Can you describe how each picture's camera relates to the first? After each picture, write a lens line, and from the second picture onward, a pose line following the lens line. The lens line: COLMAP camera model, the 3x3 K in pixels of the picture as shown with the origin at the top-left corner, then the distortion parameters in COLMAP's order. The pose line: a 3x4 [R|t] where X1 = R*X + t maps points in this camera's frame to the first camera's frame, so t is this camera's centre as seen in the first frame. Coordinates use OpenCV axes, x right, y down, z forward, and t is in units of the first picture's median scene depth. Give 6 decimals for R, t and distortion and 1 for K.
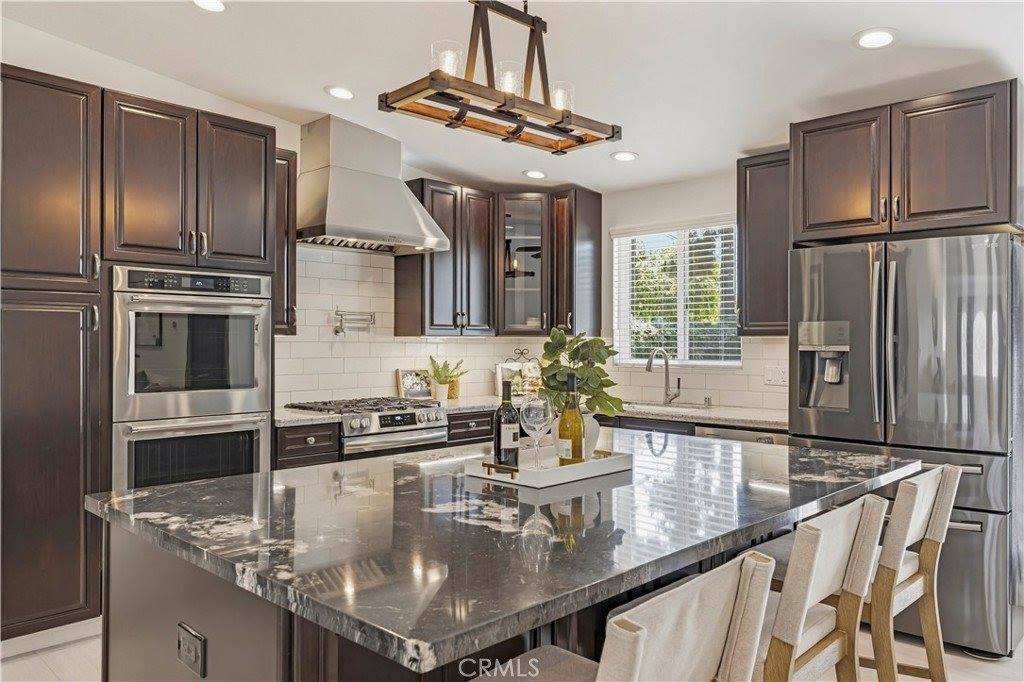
lens RADIAL K [[744.2, 0, 503.2], [0, 744.2, 346.4], [0, 0, 1]] dist [0.004008, -0.000128]
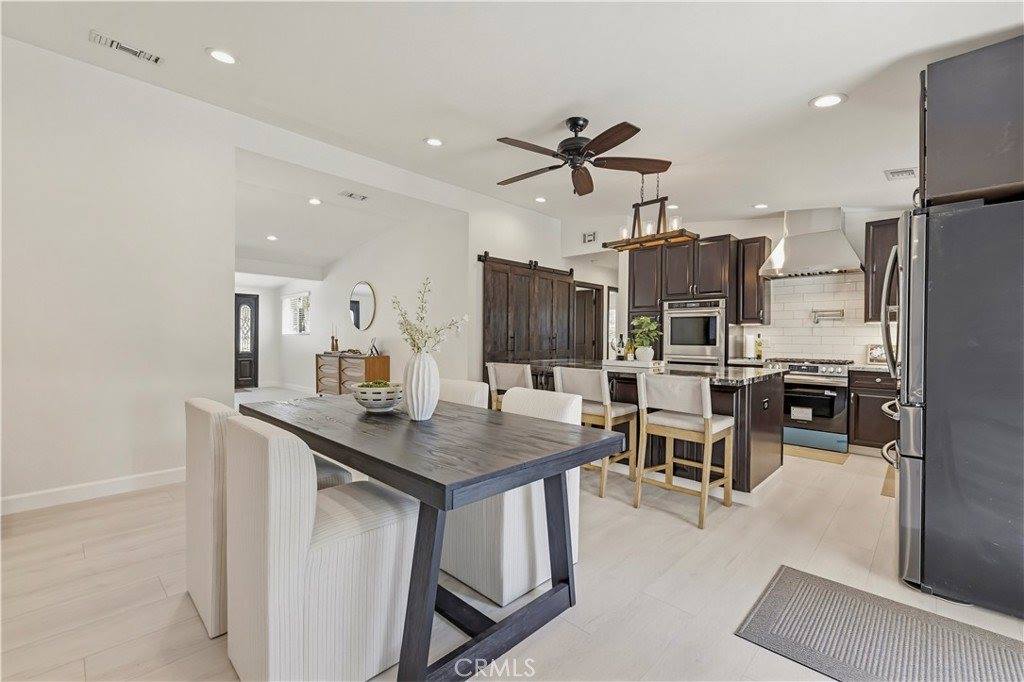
lens RADIAL K [[441.5, 0, 497.1], [0, 441.5, 340.4], [0, 0, 1]] dist [0.017272, 0.000266]
pose [[-0.018372, 0.002693, -0.999828, 1.028287], [-0.017309, 0.999846, 0.003012, 0.042801], [0.999681, 0.017361, -0.018323, 0.288190]]
